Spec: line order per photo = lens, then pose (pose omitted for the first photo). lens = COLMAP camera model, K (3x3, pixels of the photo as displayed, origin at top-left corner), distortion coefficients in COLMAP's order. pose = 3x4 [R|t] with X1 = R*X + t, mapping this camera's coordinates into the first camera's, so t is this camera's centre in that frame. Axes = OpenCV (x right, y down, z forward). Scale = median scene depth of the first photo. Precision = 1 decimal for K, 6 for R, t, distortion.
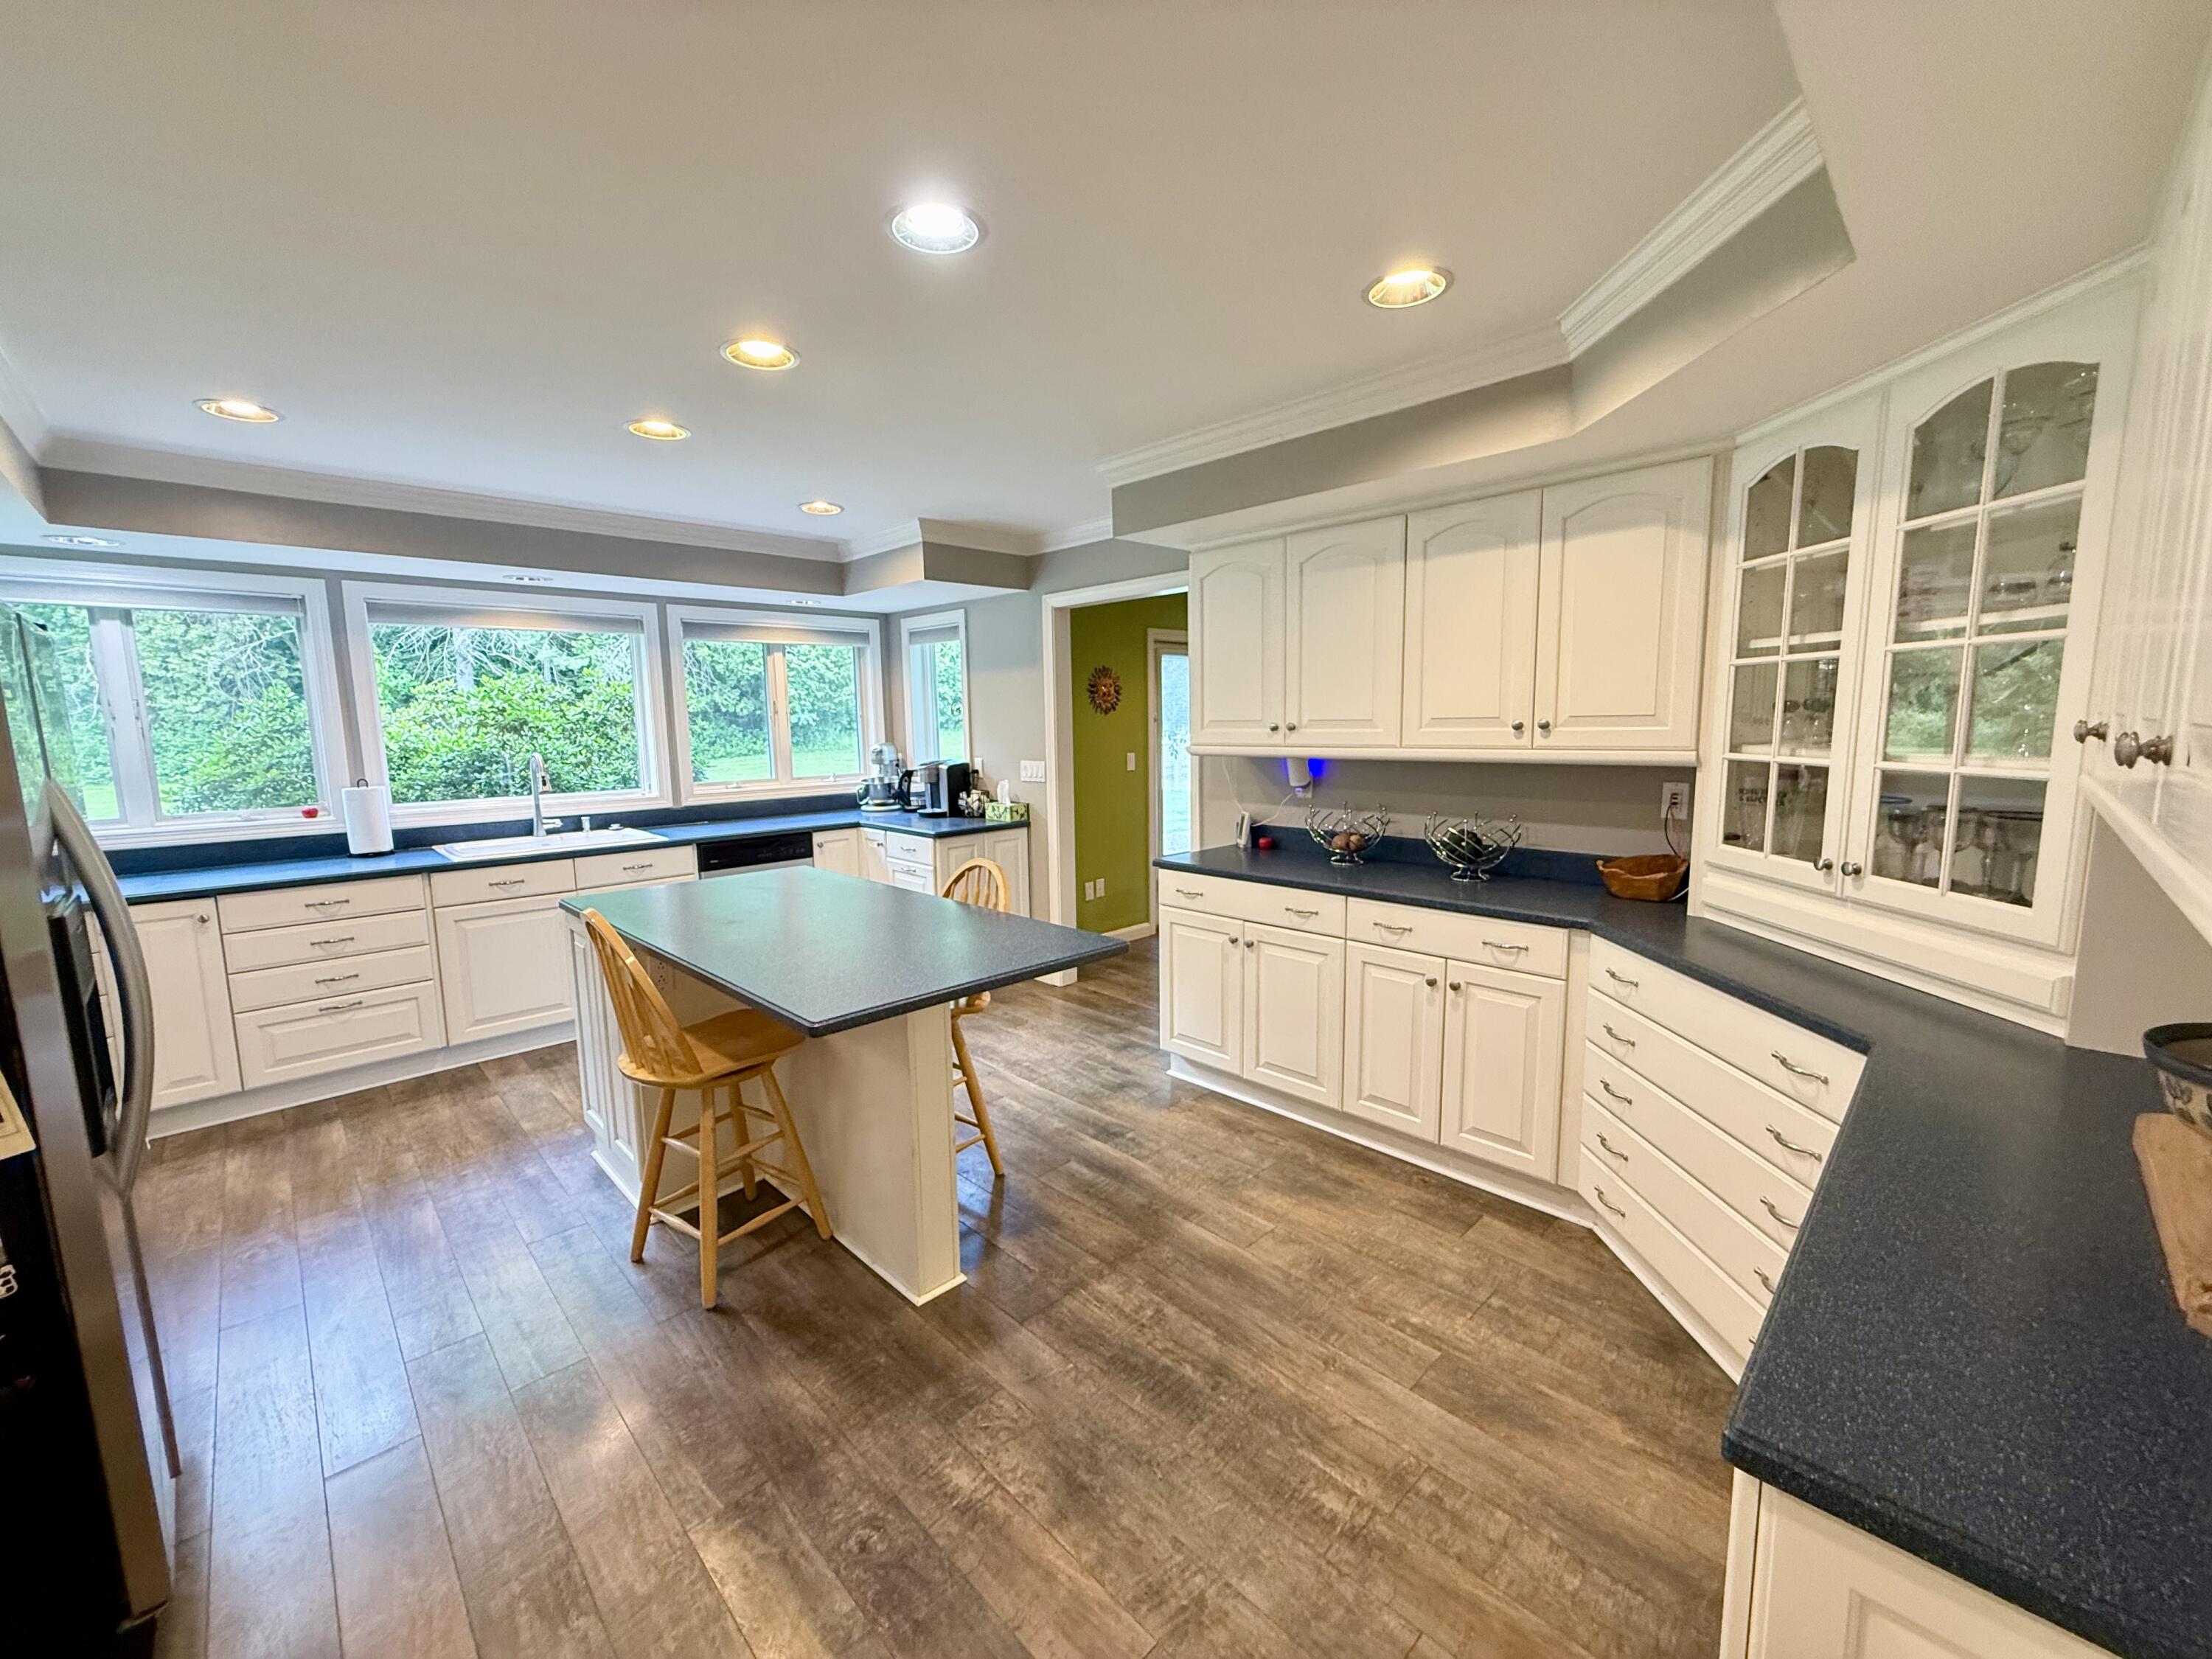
lens RADIAL K [[880.5, 0, 1100.1], [0, 880.5, 831.9], [0, 0, 1]] dist [0.002984, -0.000969]
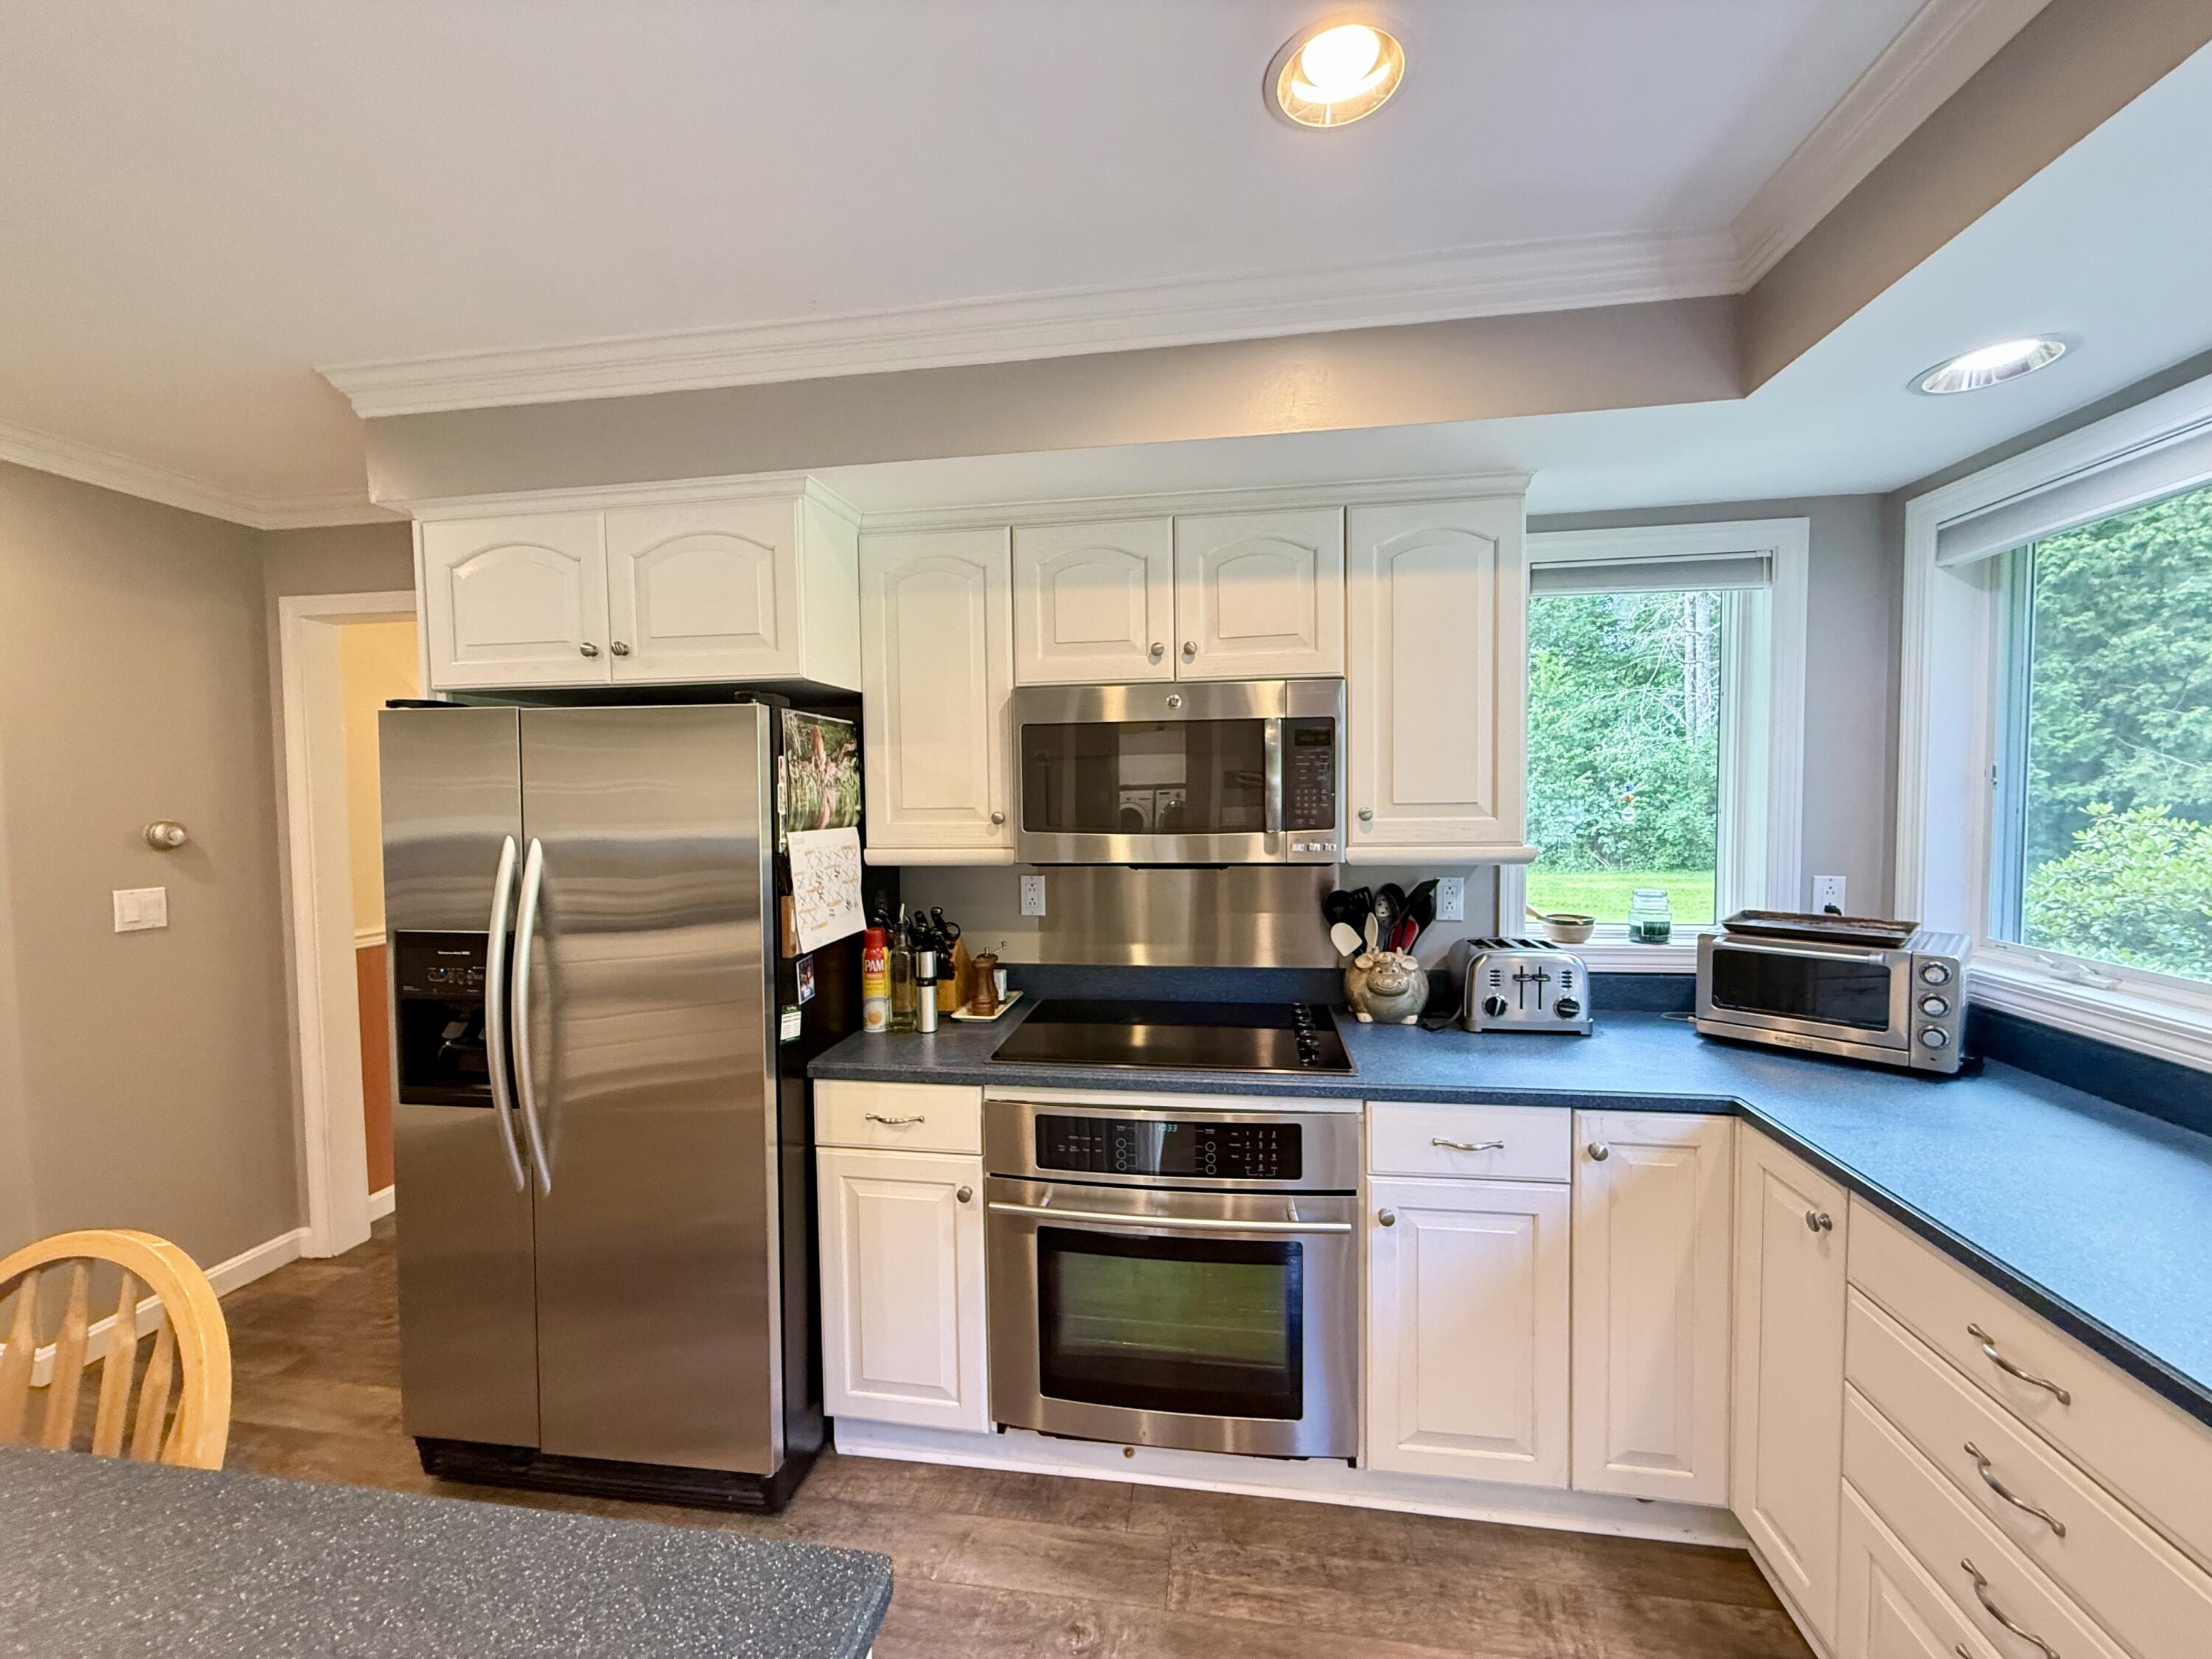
lens RADIAL K [[880.5, 0, 1102.7], [0, 880.5, 832.3], [0, 0, 1]] dist [0.002984, -0.000969]
pose [[-0.798905, 0.053764, -0.599049, -0.415144], [-0.052936, 0.985846, 0.159076, -0.117035], [0.599123, 0.158798, -0.784752, 0.928631]]
